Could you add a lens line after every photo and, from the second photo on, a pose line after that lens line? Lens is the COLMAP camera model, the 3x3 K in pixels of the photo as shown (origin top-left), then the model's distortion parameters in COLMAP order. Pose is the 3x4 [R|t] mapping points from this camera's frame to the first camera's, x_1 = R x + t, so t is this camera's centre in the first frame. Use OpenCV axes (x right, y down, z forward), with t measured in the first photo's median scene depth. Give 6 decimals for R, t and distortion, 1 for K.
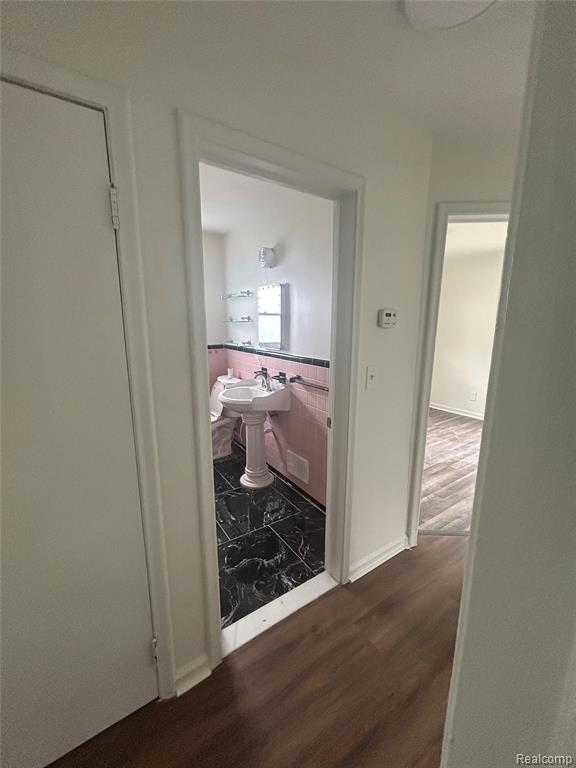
lens RADIAL K [[309.6, 0, 289.4], [0, 309.6, 382.3], [0, 0, 1]] dist [0.001116, 0.000090]
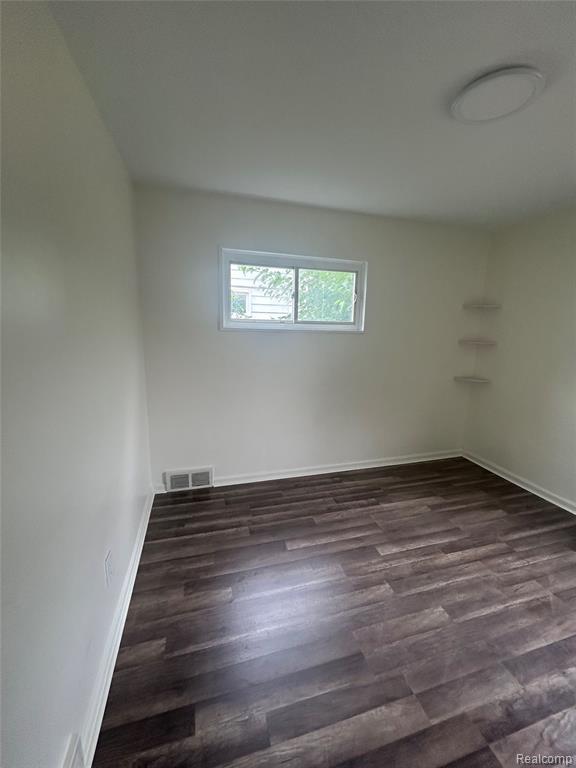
lens RADIAL K [[309.6, 0, 289.4], [0, 309.6, 382.3], [0, 0, 1]] dist [0.001116, 0.000090]
pose [[0.952237, 0.080206, -0.294637, 0.589266], [-0.081584, 0.996637, 0.007635, -0.188384], [0.294259, 0.016767, 0.955579, 0.941333]]
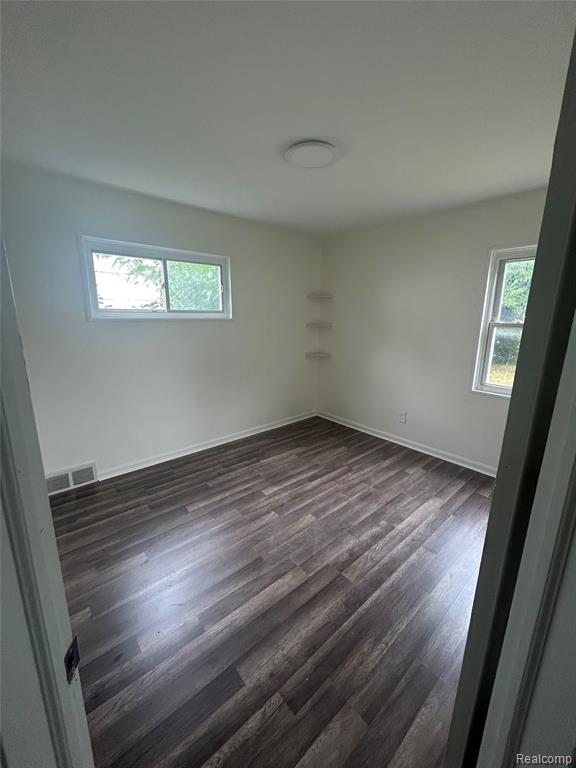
lens RADIAL K [[309.6, 0, 289.4], [0, 309.6, 382.3], [0, 0, 1]] dist [0.001116, 0.000090]
pose [[0.991904, -0.017543, 0.125770, 0.564542], [0.013211, 0.999293, 0.035193, -0.156451], [-0.126298, -0.033246, 0.991435, 0.733139]]
